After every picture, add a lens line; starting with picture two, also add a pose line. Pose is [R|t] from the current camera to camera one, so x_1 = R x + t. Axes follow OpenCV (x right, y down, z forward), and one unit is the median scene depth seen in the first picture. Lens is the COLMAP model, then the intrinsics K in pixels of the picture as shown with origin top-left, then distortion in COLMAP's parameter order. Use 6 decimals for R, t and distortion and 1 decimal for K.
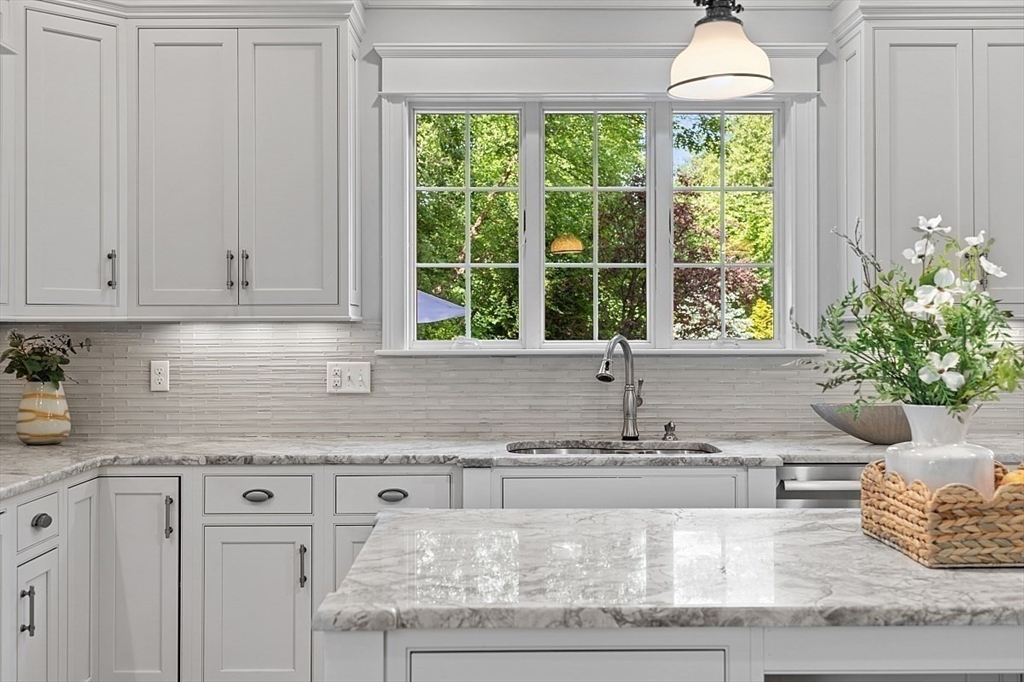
lens RADIAL K [[1146.6, 0, 512.0], [0, 1146.6, 341.0], [0, 0, 1]] dist [0.006043, -0.005606]
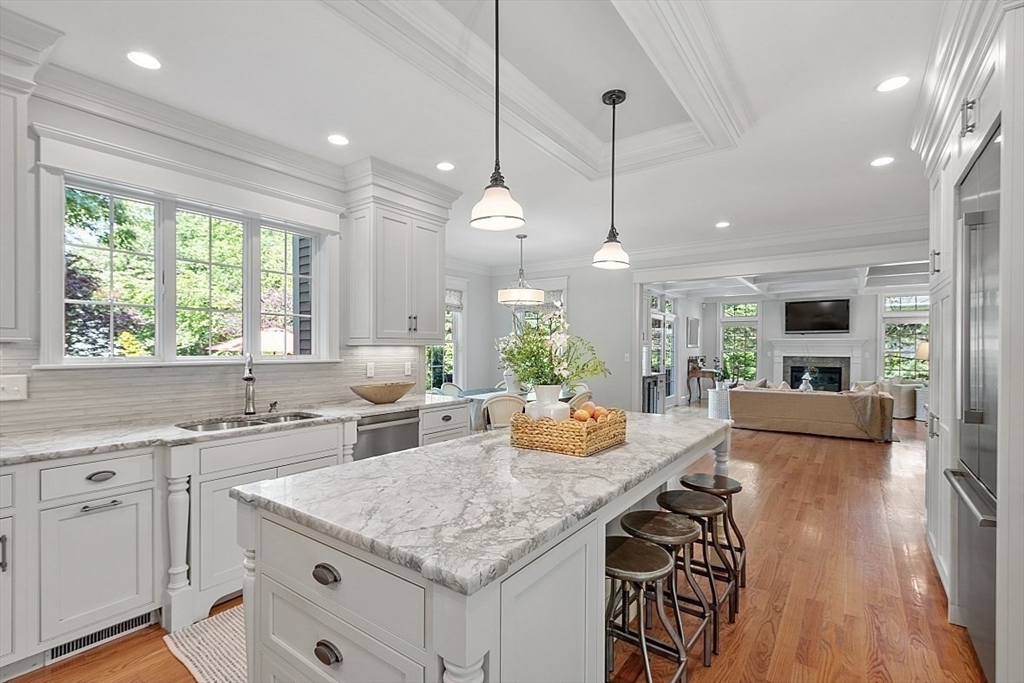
lens RADIAL K [[470.7, 0, 513.6], [0, 470.7, 357.4], [0, 0, 1]] dist [-0.000699, -0.000445]
pose [[0.596441, -0.010677, 0.802586, -0.224547], [0.003589, 0.999937, 0.010635, -0.004389], [-0.802649, -0.003463, 0.596442, 0.269316]]
